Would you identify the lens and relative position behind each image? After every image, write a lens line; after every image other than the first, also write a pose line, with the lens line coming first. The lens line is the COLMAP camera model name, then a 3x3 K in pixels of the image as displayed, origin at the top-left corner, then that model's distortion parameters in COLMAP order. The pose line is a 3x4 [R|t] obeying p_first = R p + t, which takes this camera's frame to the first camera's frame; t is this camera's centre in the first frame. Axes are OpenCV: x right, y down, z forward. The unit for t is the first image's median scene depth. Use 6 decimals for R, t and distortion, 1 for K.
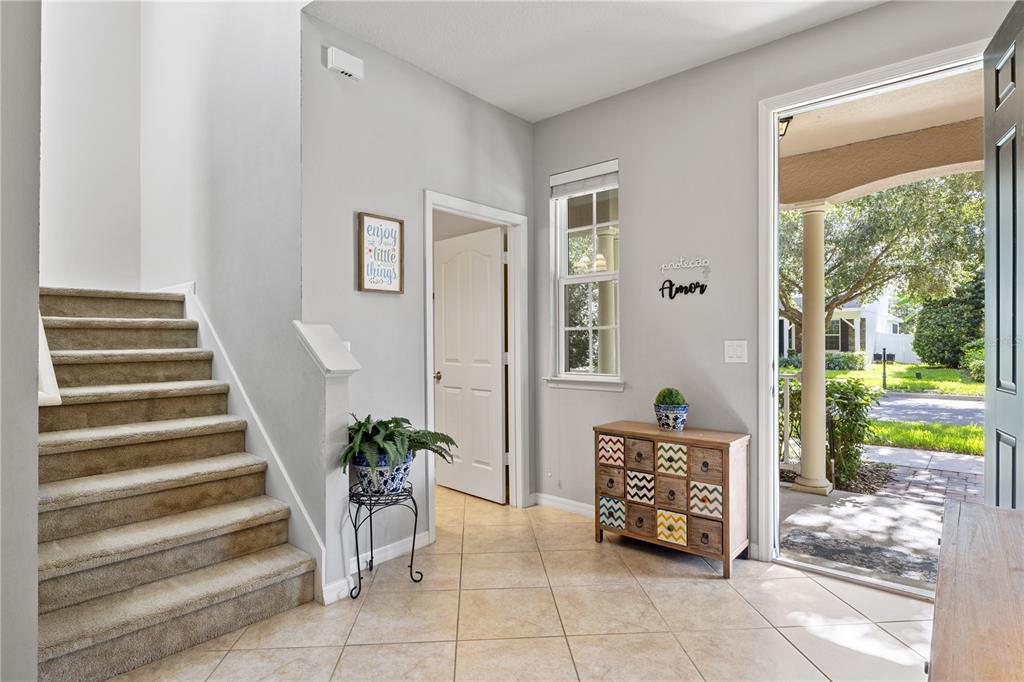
lens RADIAL K [[533.6, 0, 500.5], [0, 533.6, 338.5], [0, 0, 1]] dist [-0.002525, -0.002656]
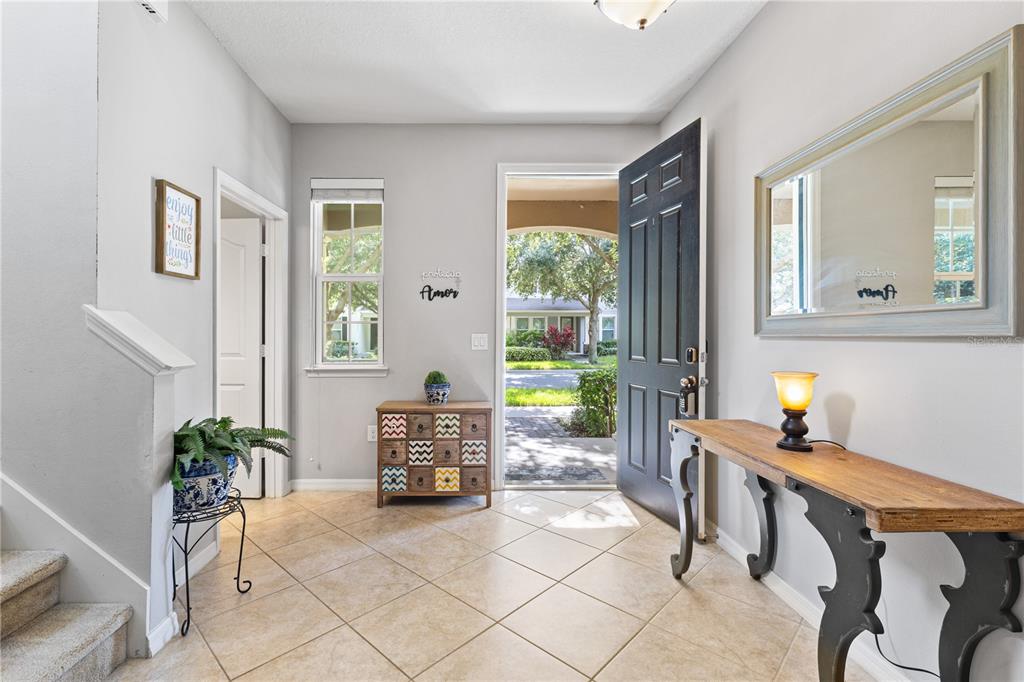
lens RADIAL K [[465.1, 0, 477.1], [0, 465.1, 330.9], [0, 0, 1]] dist [0.009976, -0.000245]
pose [[0.751903, 0.007965, 0.659226, -0.347969], [-0.006140, 0.999968, -0.005079, 0.002753], [-0.659245, -0.000229, 0.751928, 0.106937]]
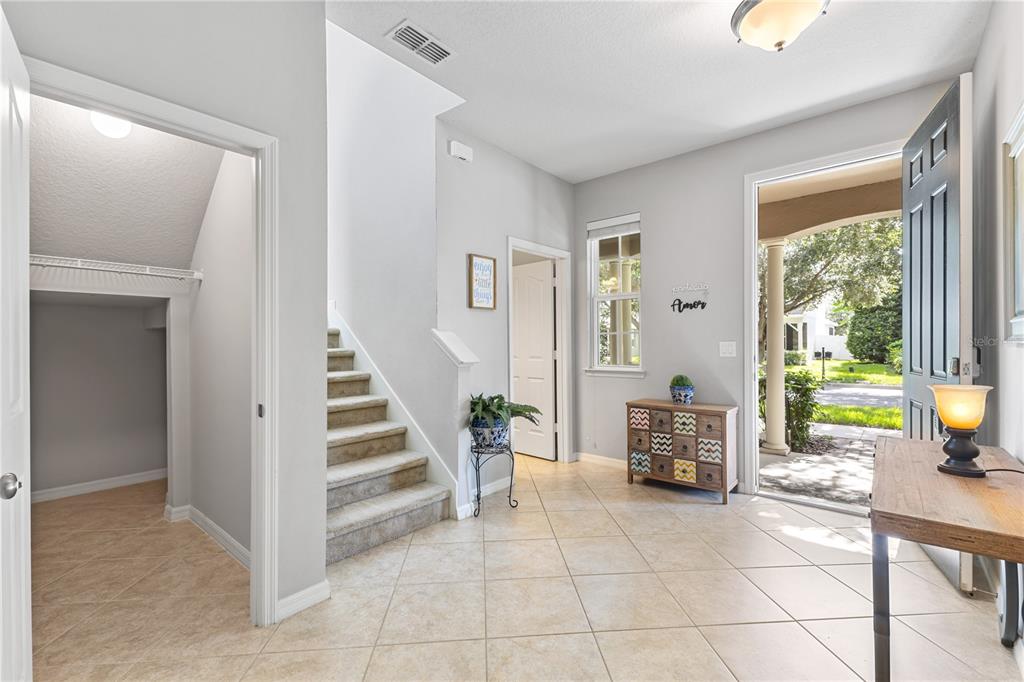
lens RADIAL K [[442.3, 0, 506.8], [0, 442.3, 341.5], [0, 0, 1]] dist [0.010977, 0.000325]
pose [[0.999962, -0.003328, 0.008083, -0.163255], [0.003309, 0.999992, 0.002302, -0.001004], [-0.008091, -0.002275, 0.999965, -0.190143]]
